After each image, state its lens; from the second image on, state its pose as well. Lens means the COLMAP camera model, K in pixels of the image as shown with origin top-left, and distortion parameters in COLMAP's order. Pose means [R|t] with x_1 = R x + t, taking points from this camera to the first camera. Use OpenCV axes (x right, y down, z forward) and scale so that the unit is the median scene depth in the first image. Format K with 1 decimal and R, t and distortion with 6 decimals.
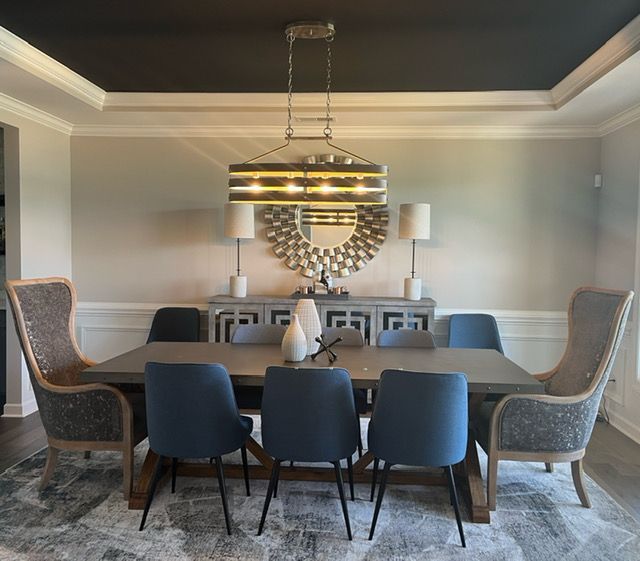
lens RADIAL K [[565.7, 0, 320.6], [0, 565.7, 277.9], [0, 0, 1]] dist [0.105609, -0.074217]
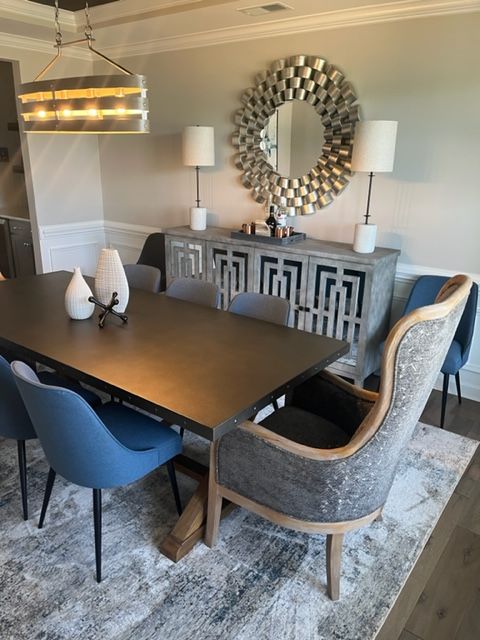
lens RADIAL K [[489.8, 0, 240.0], [0, 489.8, 321.0], [0, 0, 1]] dist [0.040733, -0.002663]
pose [[0.827425, 0.177970, -0.532630, 0.394127], [-0.029295, 0.960842, 0.275543, -0.050315], [0.560811, -0.212388, 0.800239, 0.339494]]
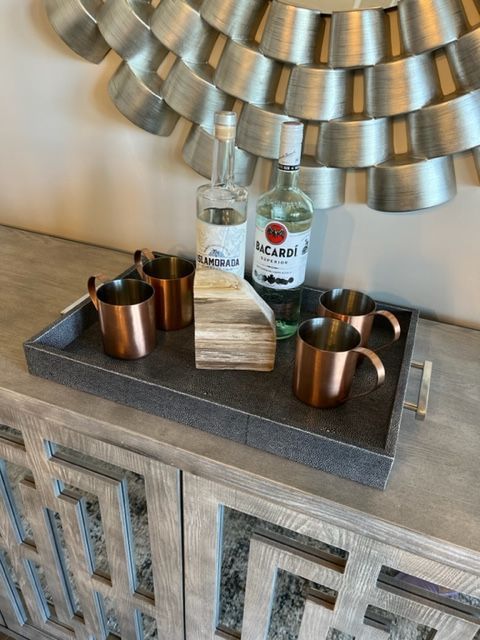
lens RADIAL K [[489.8, 0, 241.6], [0, 489.8, 323.7], [0, 0, 1]] dist [0.040733, -0.002663]
pose [[0.952767, 0.192174, -0.235170, 0.036263], [-0.050169, 0.863294, 0.502202, -0.046498], [0.299530, -0.466683, 0.832159, 0.882702]]
